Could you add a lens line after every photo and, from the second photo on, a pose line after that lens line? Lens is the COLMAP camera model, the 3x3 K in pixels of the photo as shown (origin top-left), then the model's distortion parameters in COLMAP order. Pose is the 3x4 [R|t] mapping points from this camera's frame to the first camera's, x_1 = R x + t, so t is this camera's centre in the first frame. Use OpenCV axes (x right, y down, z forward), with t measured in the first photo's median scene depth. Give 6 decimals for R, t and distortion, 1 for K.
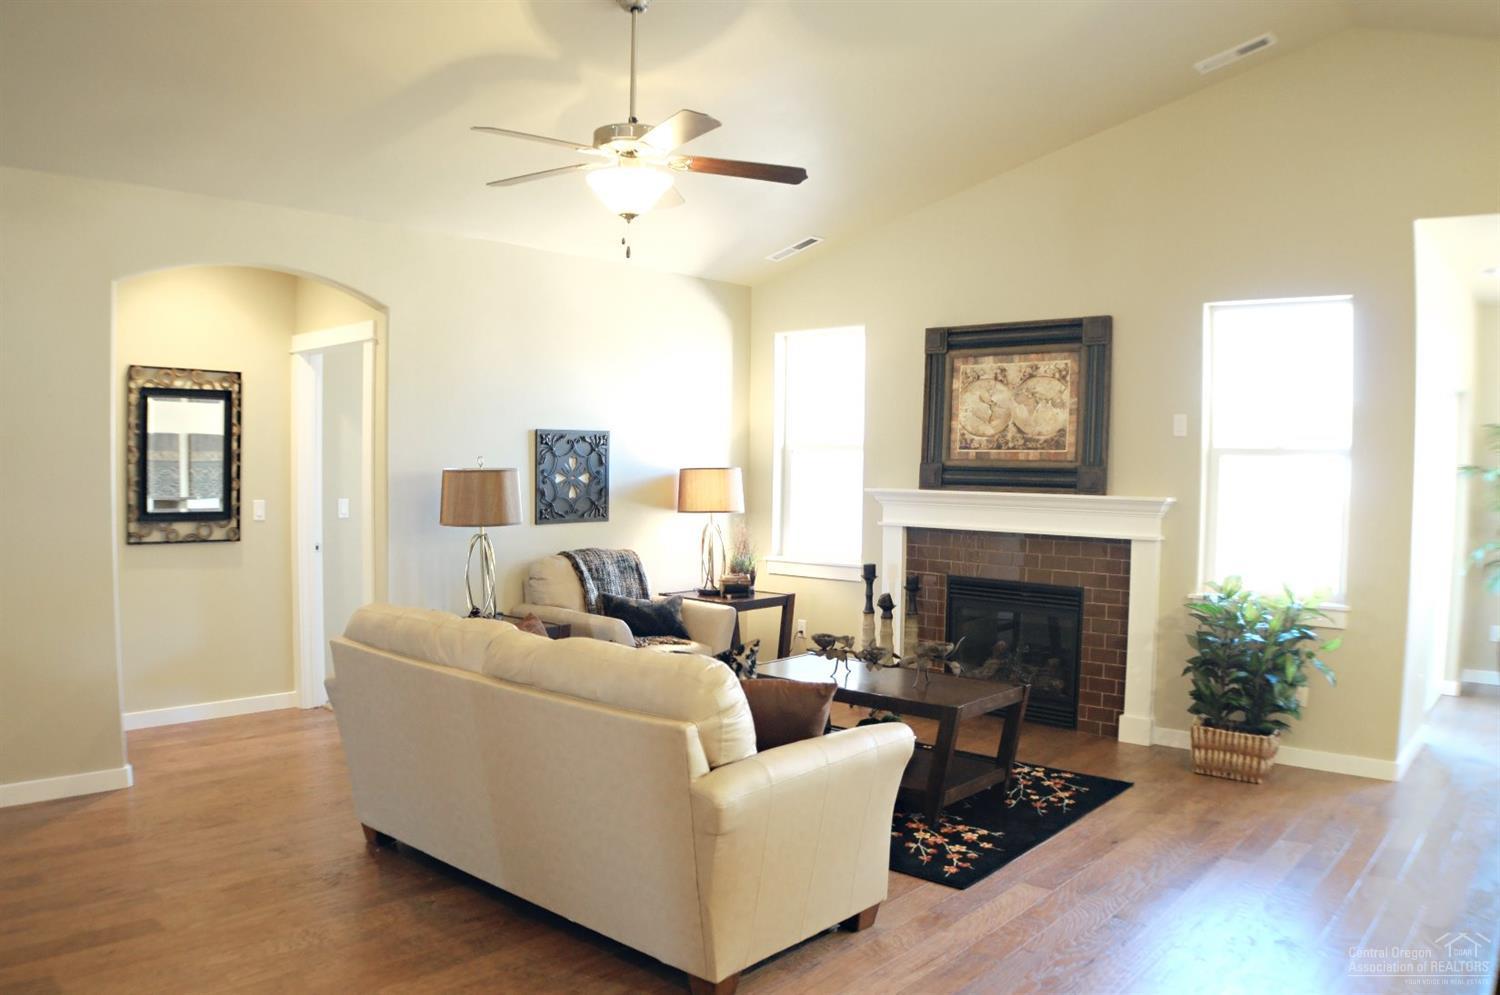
lens RADIAL K [[1089.9, 0, 749.3], [0, 1089.9, 503.8], [0, 0, 1]] dist [-0.215142, 0.070200]
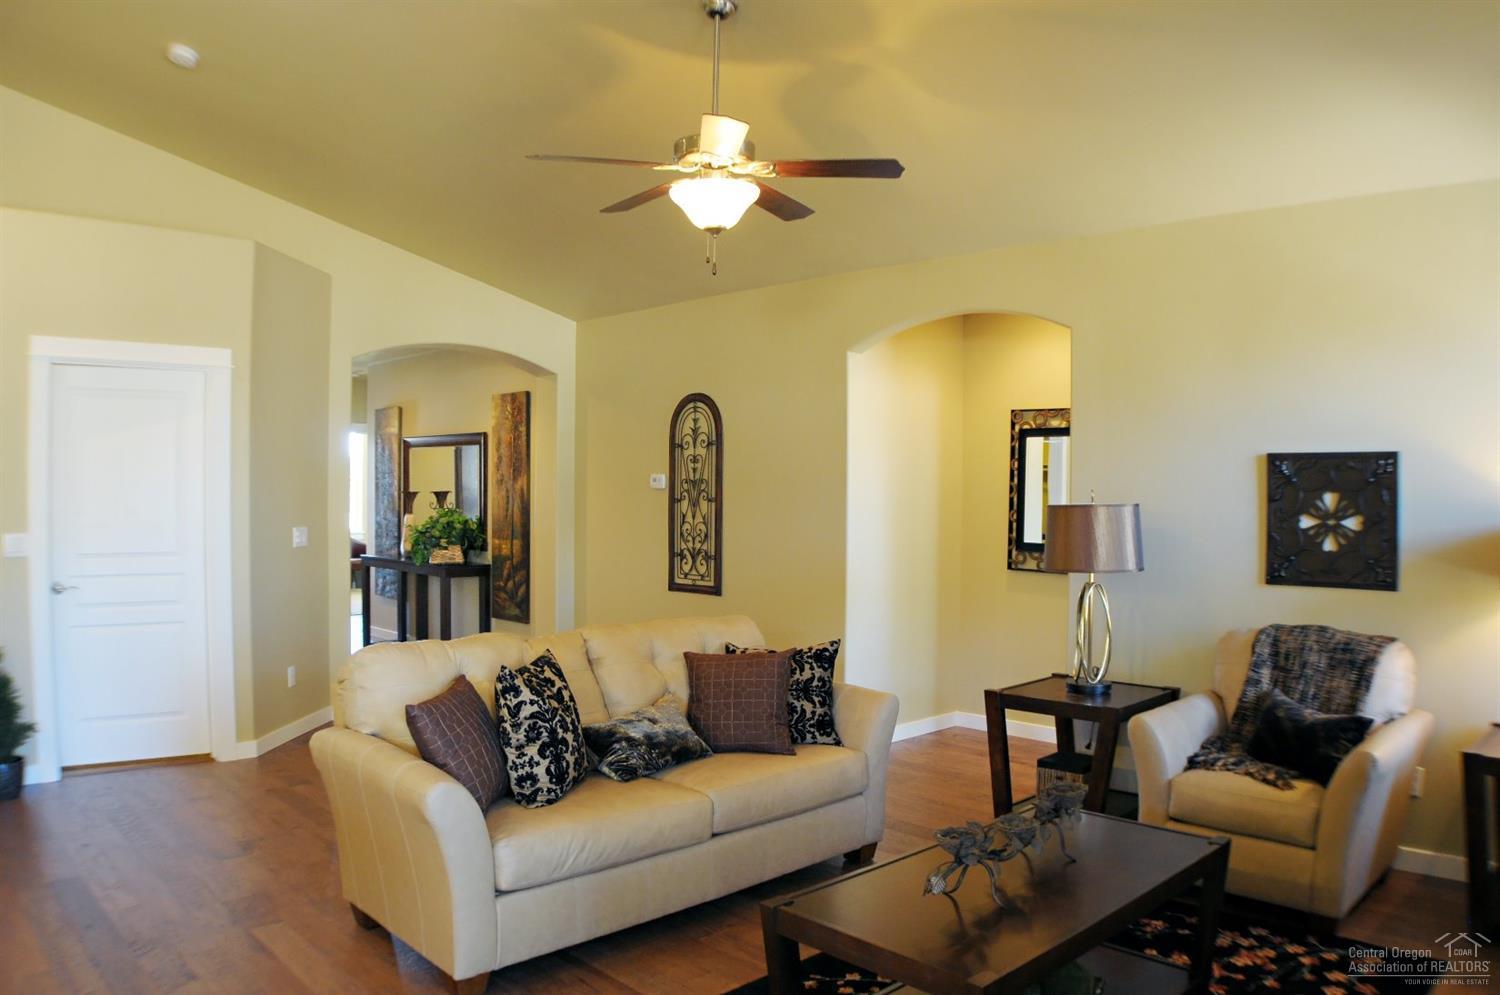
lens RADIAL K [[1089.9, 0, 749.3], [0, 1089.9, 503.8], [0, 0, 1]] dist [-0.215142, 0.070200]
pose [[-0.098720, 0.000709, -0.995115, 0.520372], [-0.047260, 0.998868, 0.005400, -0.021685], [0.993992, 0.047562, -0.098575, 0.710129]]
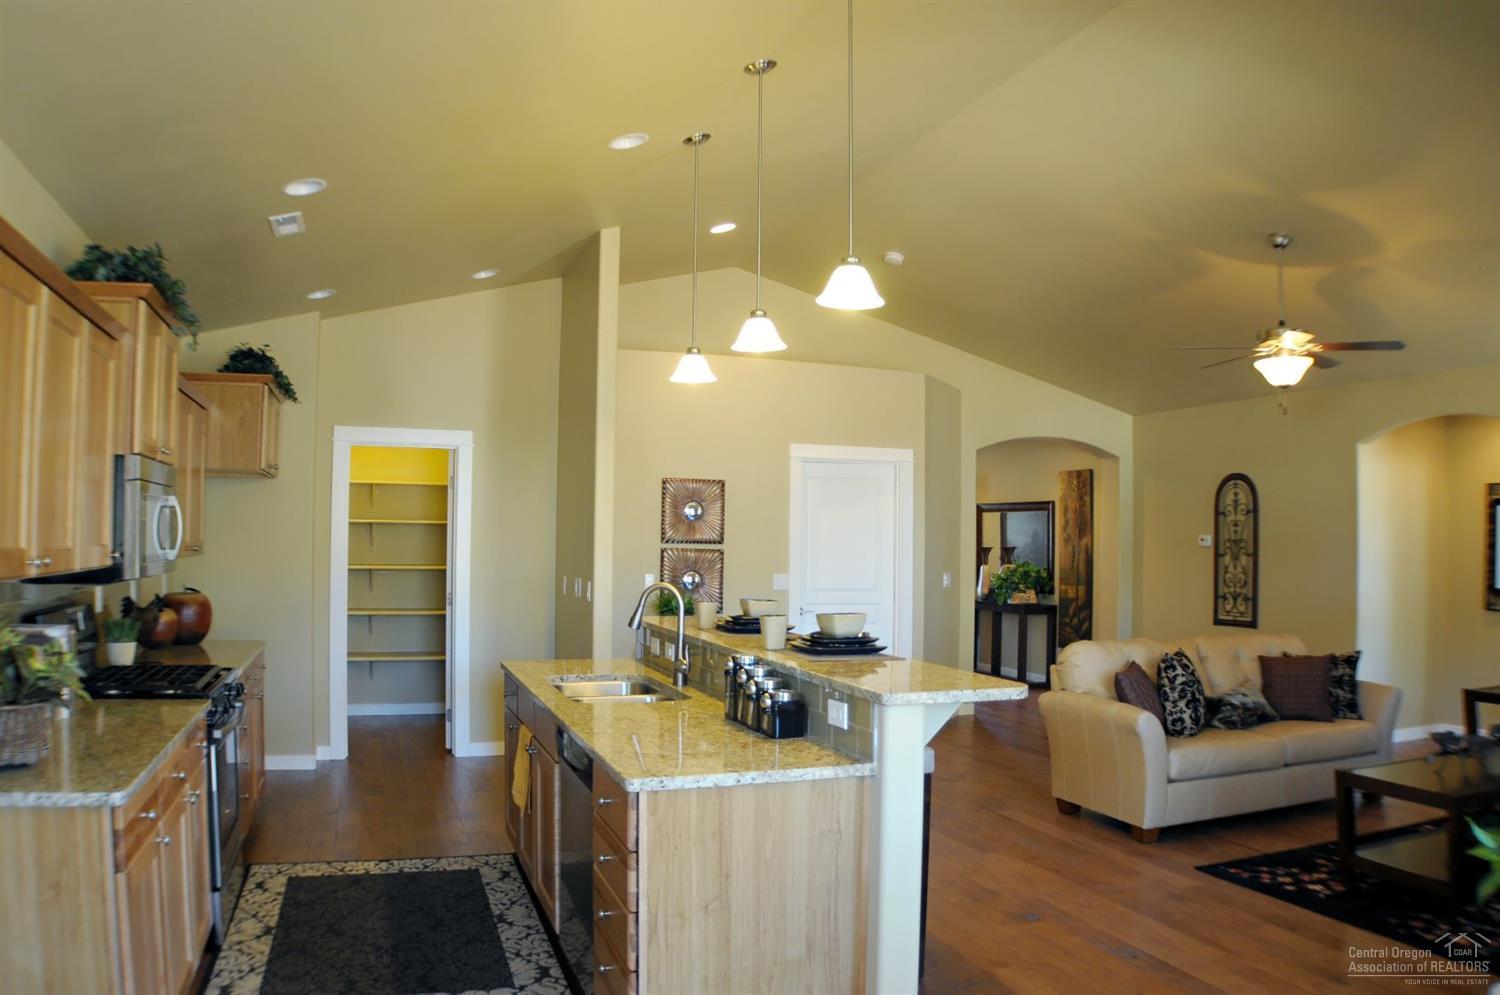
lens RADIAL K [[1089.9, 0, 749.3], [0, 1089.9, 503.8], [0, 0, 1]] dist [-0.215142, 0.070200]
pose [[-0.495973, -0.045660, -0.867137, 0.929650], [-0.052776, 0.998355, -0.022383, -0.019859], [0.866733, 0.034662, -0.497567, 0.673291]]
